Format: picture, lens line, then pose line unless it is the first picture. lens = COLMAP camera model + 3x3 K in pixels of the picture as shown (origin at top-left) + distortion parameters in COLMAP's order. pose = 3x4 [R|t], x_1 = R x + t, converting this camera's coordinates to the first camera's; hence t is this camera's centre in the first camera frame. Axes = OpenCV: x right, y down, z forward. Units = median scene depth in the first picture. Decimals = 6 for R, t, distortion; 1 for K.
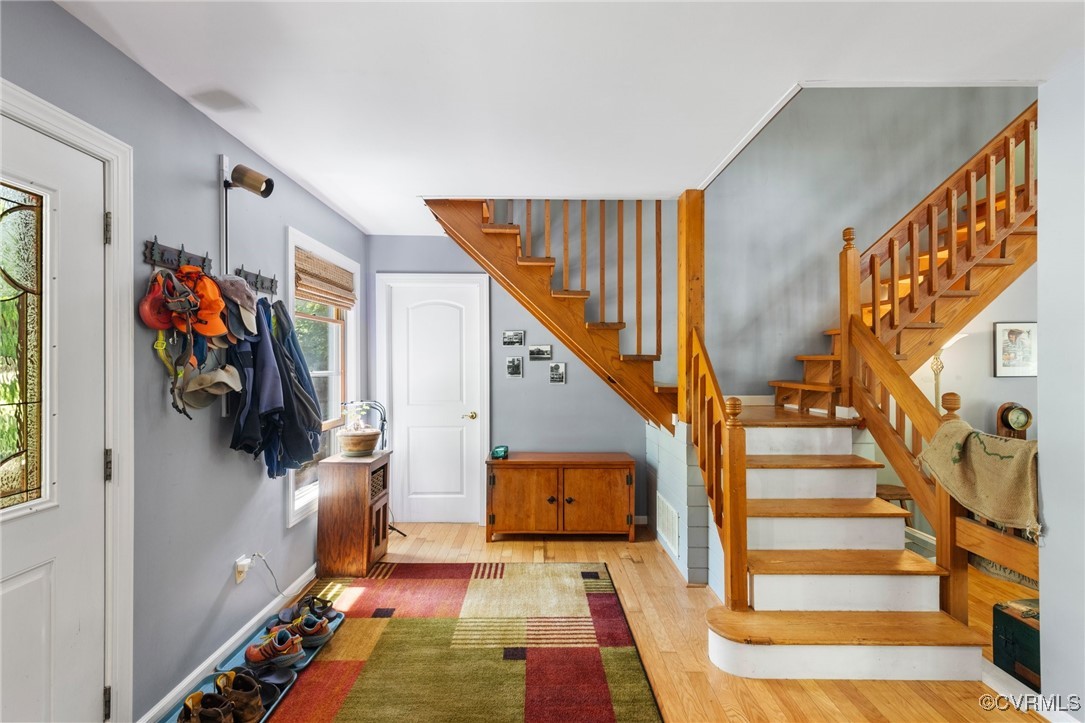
lens RADIAL K [[487.3, 0, 540.7], [0, 487.3, 361.2], [0, 0, 1]] dist [0.008688, -0.001710]
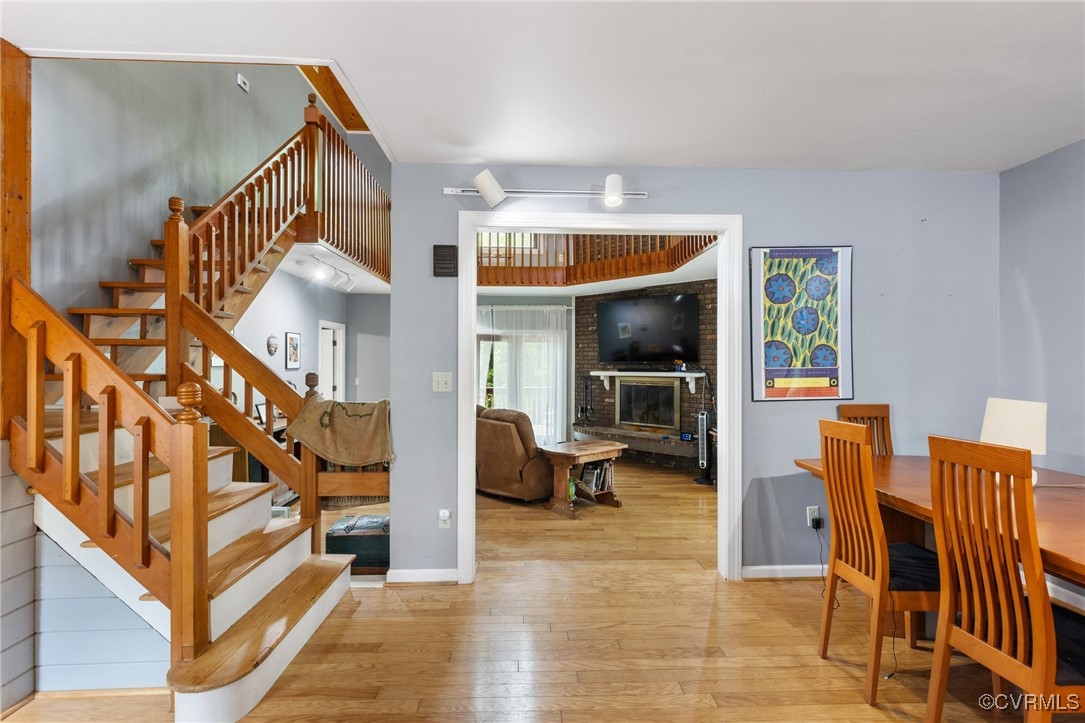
lens RADIAL K [[487.3, 0, 542.1], [0, 487.3, 365.5], [0, 0, 1]] dist [0.008688, -0.001710]
pose [[-0.036208, -0.000749, 0.999344, -0.304662], [-0.006150, 0.999981, 0.000527, 0.033427], [-0.999325, -0.006127, -0.036212, 0.369537]]
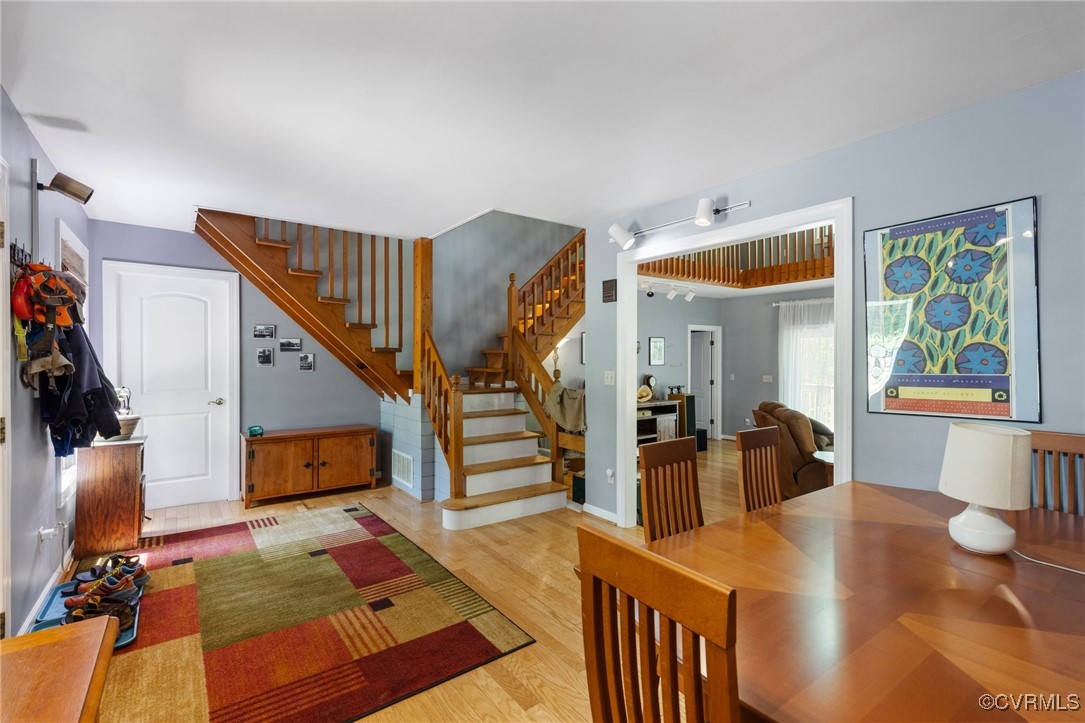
lens RADIAL K [[487.3, 0, 544.7], [0, 487.3, 363.7], [0, 0, 1]] dist [0.008688, -0.001710]
pose [[0.802188, -0.004099, 0.597057, -0.280426], [-0.004837, 0.999899, 0.013362, 0.012378], [-0.597052, -0.013607, 0.802087, -0.409653]]
